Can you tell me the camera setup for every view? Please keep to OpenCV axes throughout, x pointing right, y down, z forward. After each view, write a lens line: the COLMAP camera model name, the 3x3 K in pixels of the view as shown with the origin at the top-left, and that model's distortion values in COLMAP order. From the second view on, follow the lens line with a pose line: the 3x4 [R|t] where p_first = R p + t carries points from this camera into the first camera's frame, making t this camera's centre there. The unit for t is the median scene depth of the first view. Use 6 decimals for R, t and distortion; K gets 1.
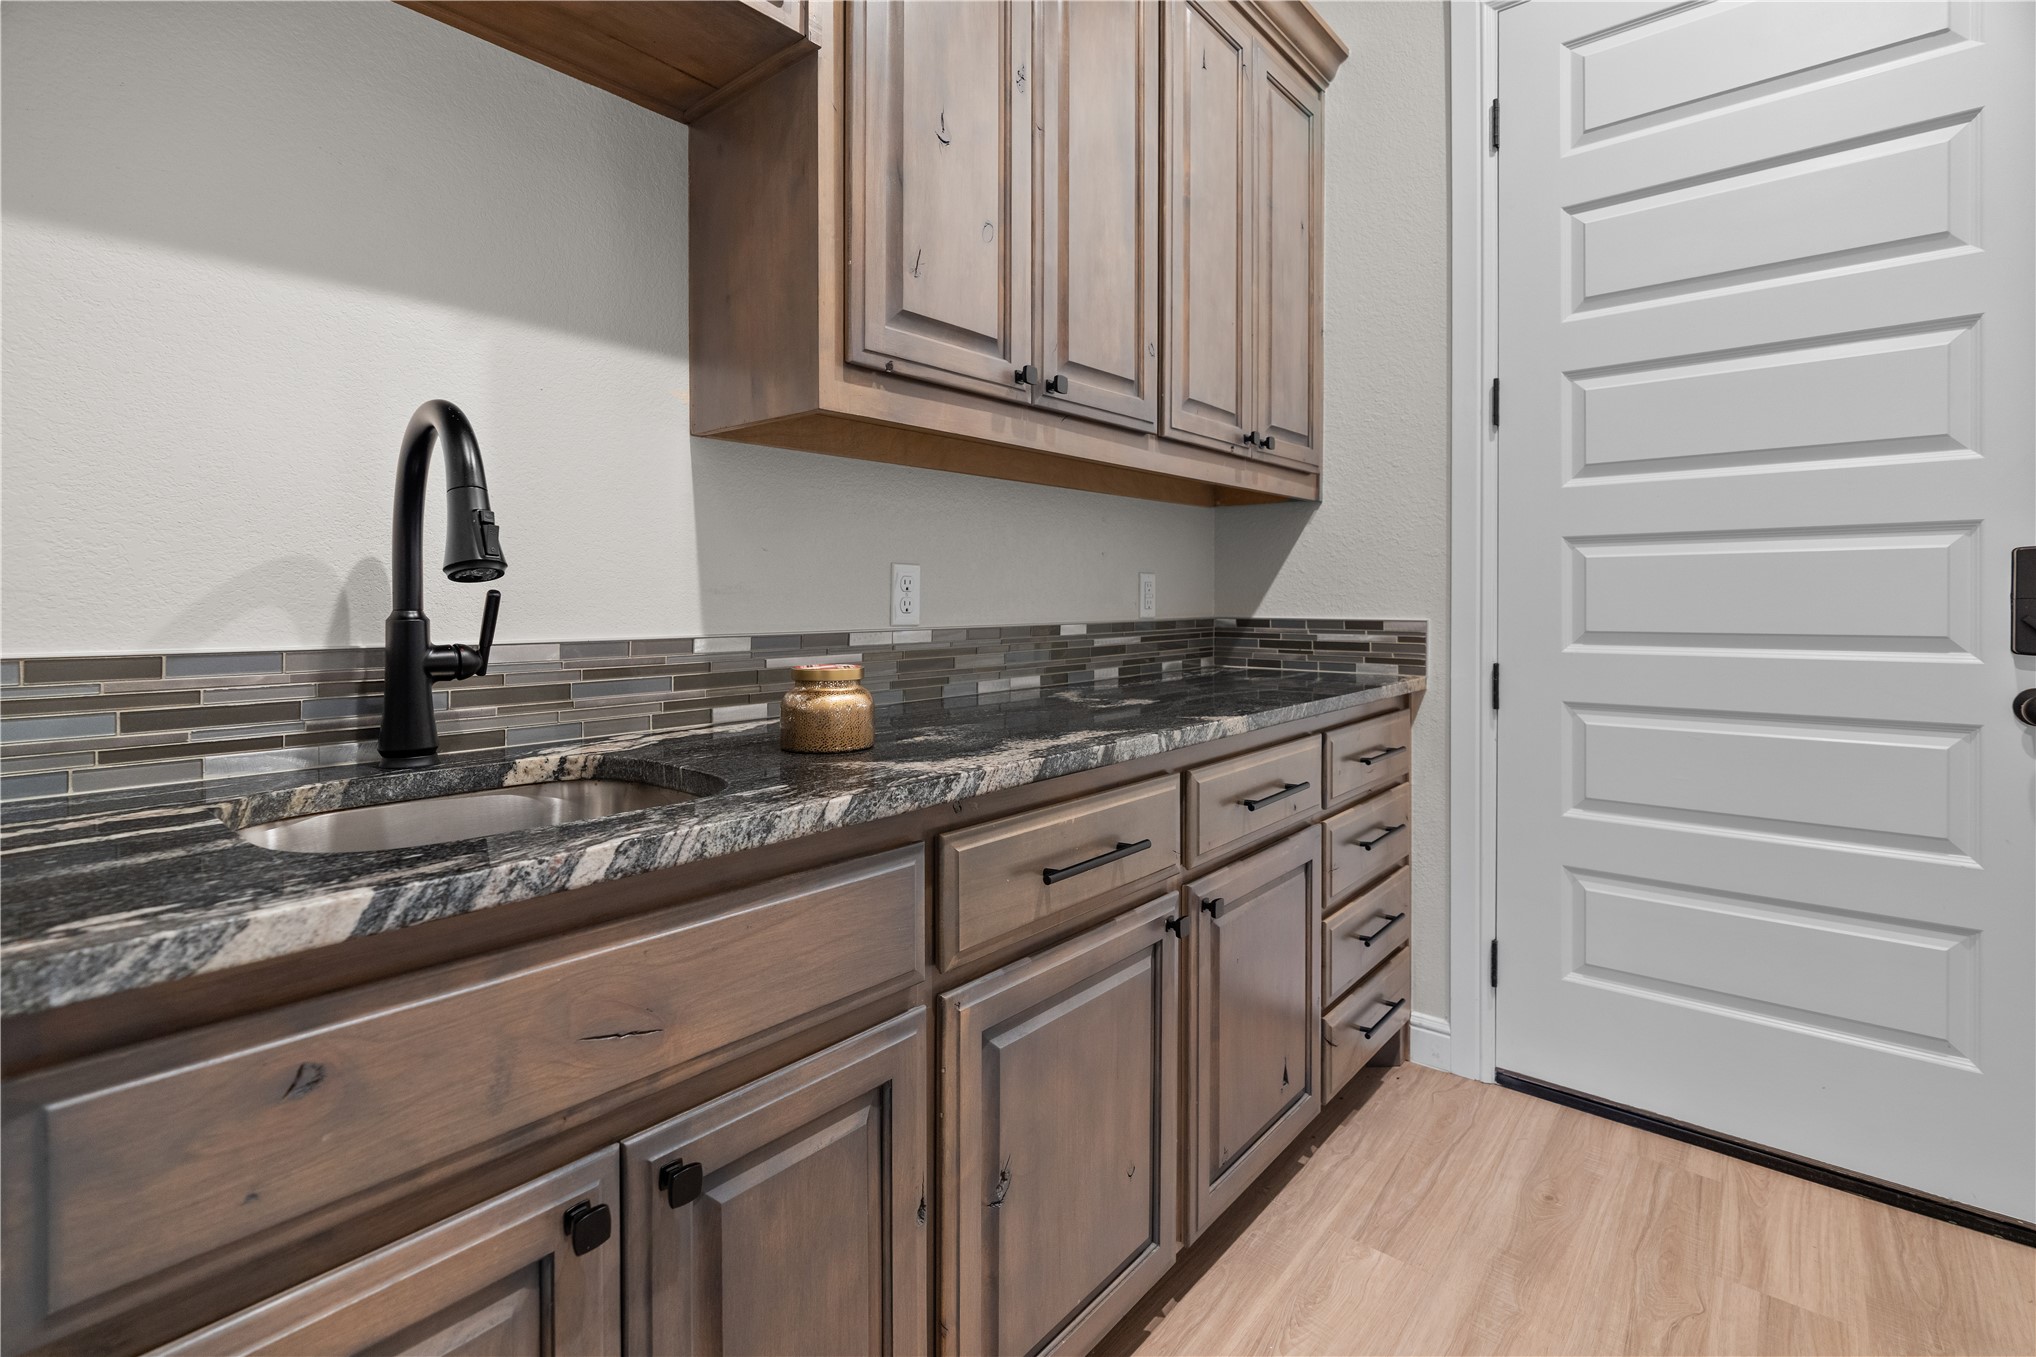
lens RADIAL K [[938.8, 0, 1018.4], [0, 938.8, 596.9], [0, 0, 1]] dist [-0.000234, 0.000608]
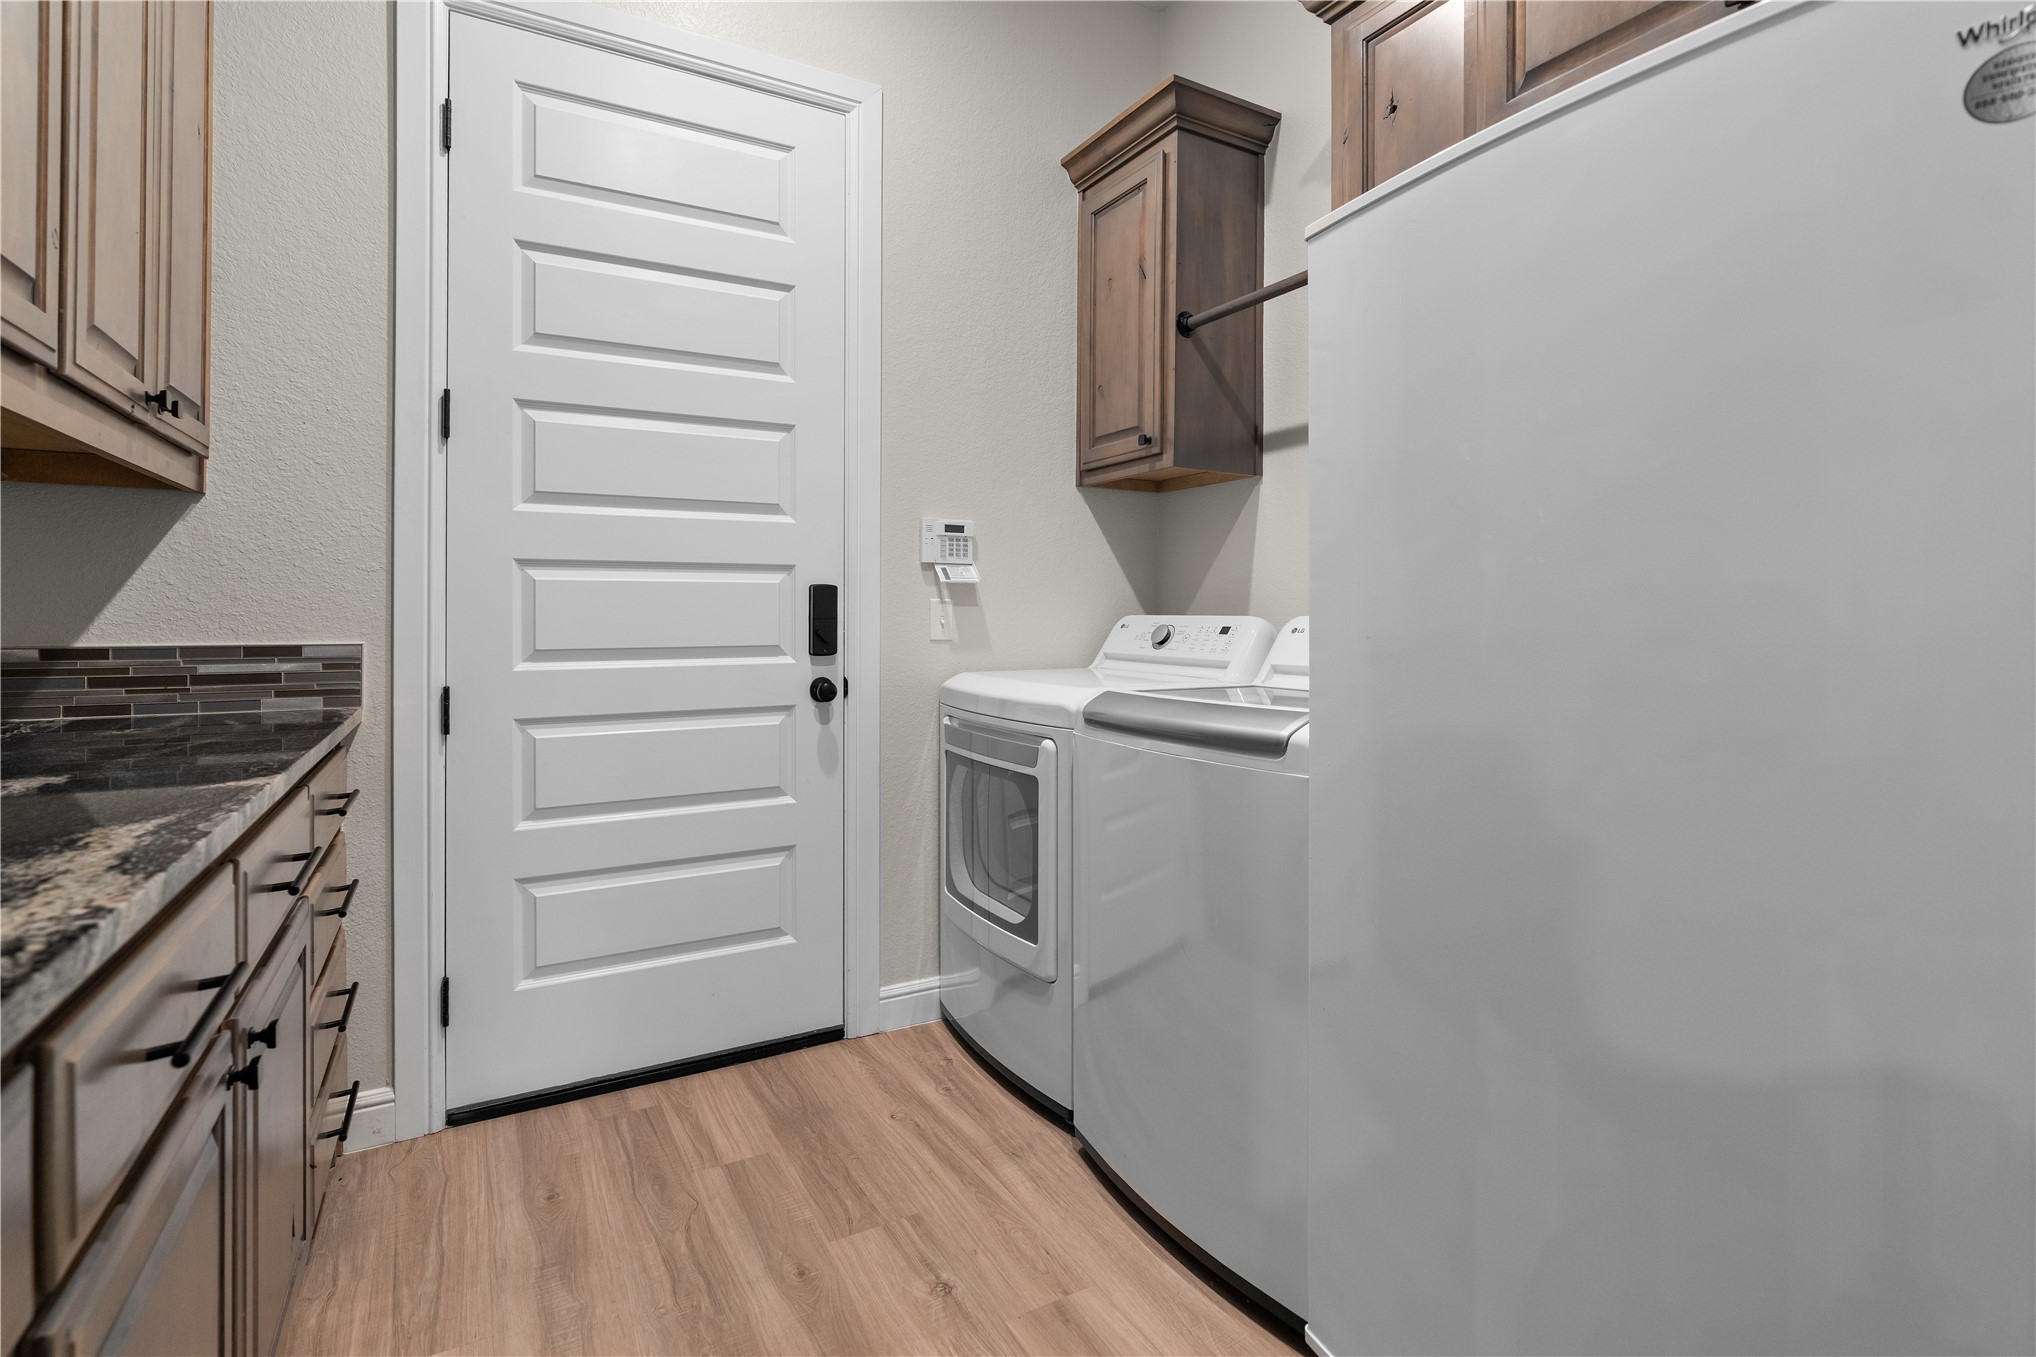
lens RADIAL K [[963.7, 0, 986.0], [0, 963.7, 605.0], [0, 0, 1]] dist [0.000105, 0.001141]
pose [[0.363842, 0.011399, 0.931391, -0.215345], [-0.001824, 0.999932, -0.011525, -0.001968], [-0.931459, 0.002495, 0.363838, 0.135803]]
